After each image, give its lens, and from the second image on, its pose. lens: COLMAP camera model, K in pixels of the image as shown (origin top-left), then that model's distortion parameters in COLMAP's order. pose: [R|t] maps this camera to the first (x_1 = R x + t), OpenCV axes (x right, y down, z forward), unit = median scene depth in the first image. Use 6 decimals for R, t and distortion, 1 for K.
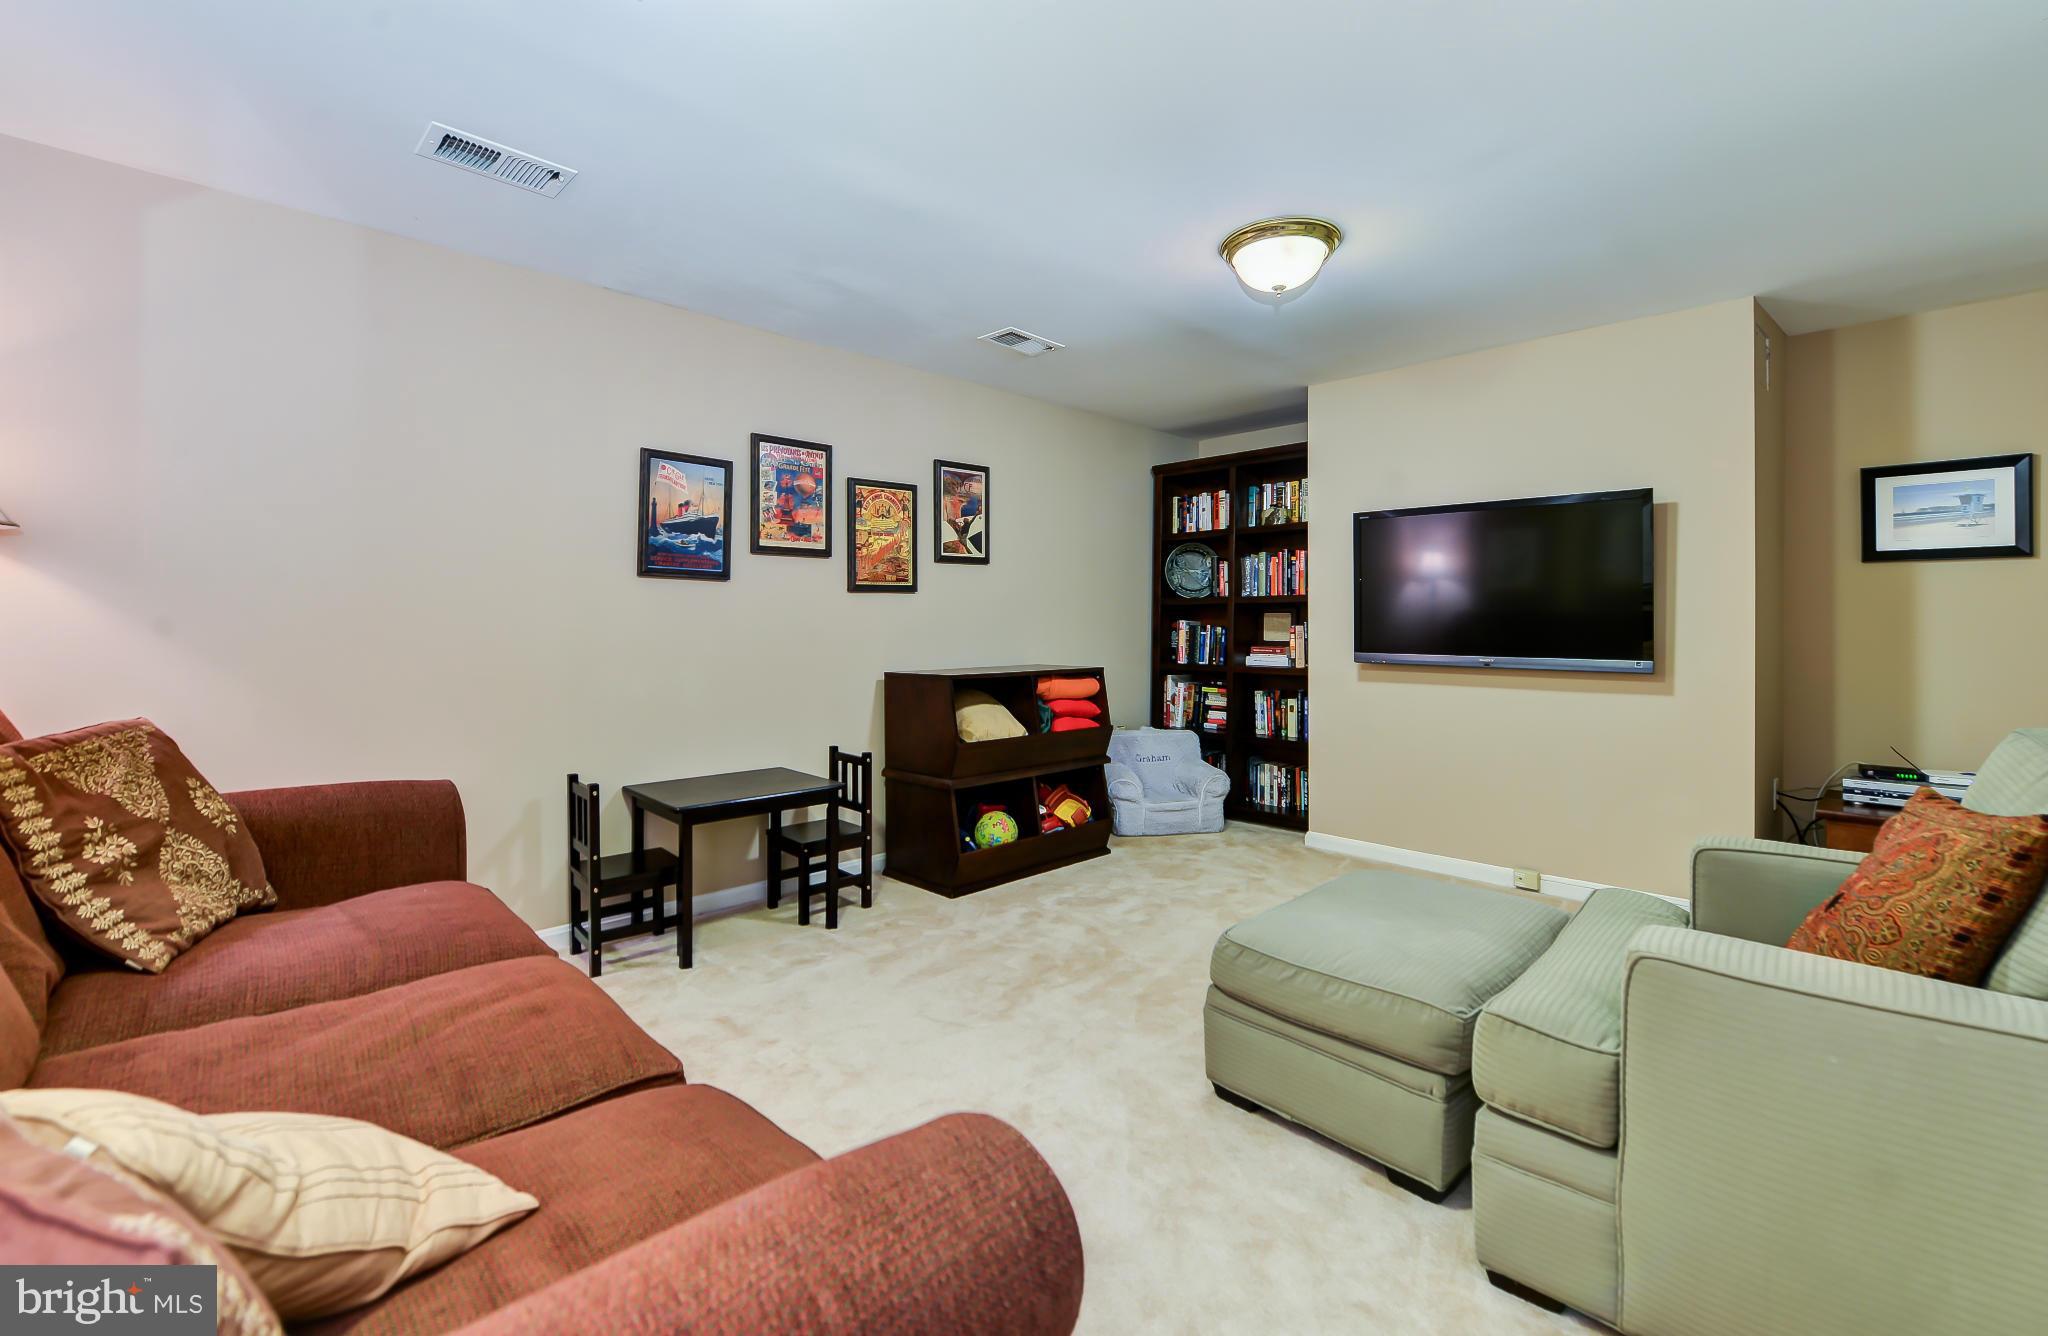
lens RADIAL K [[859.6, 0, 1024.9], [0, 859.6, 623.7], [0, 0, 1]] dist [-0.008947, -0.000863]
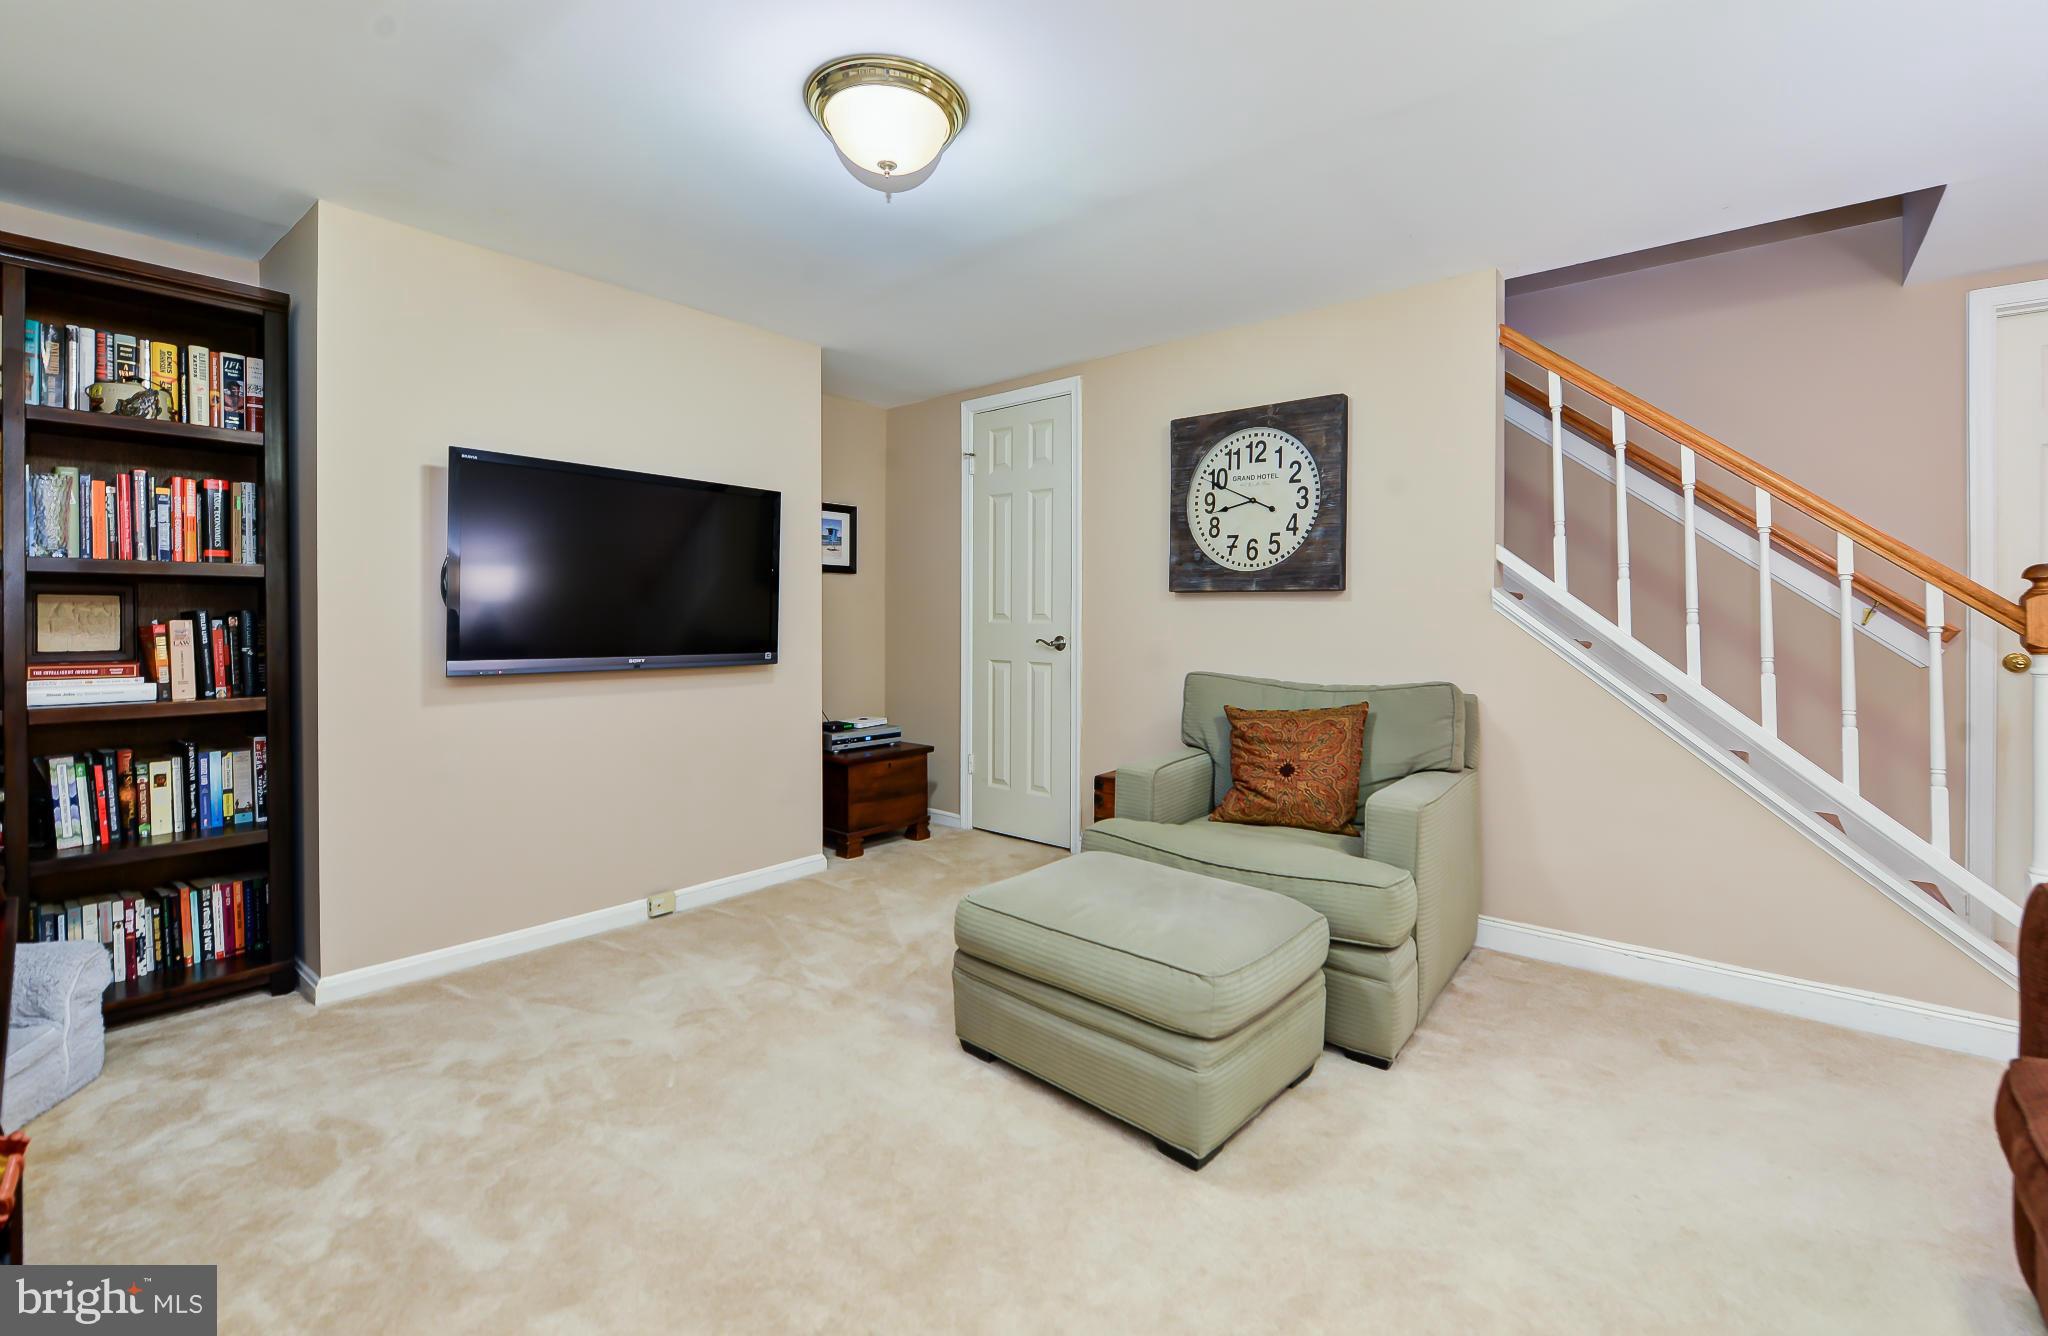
lens RADIAL K [[859.6, 0, 1024.9], [0, 859.6, 623.7], [0, 0, 1]] dist [-0.008947, -0.000863]
pose [[-0.094152, -0.004177, 0.995549, -0.291339], [0.002210, 0.999988, 0.004405, 0.003914], [-0.995555, 0.002615, -0.094142, 0.615439]]
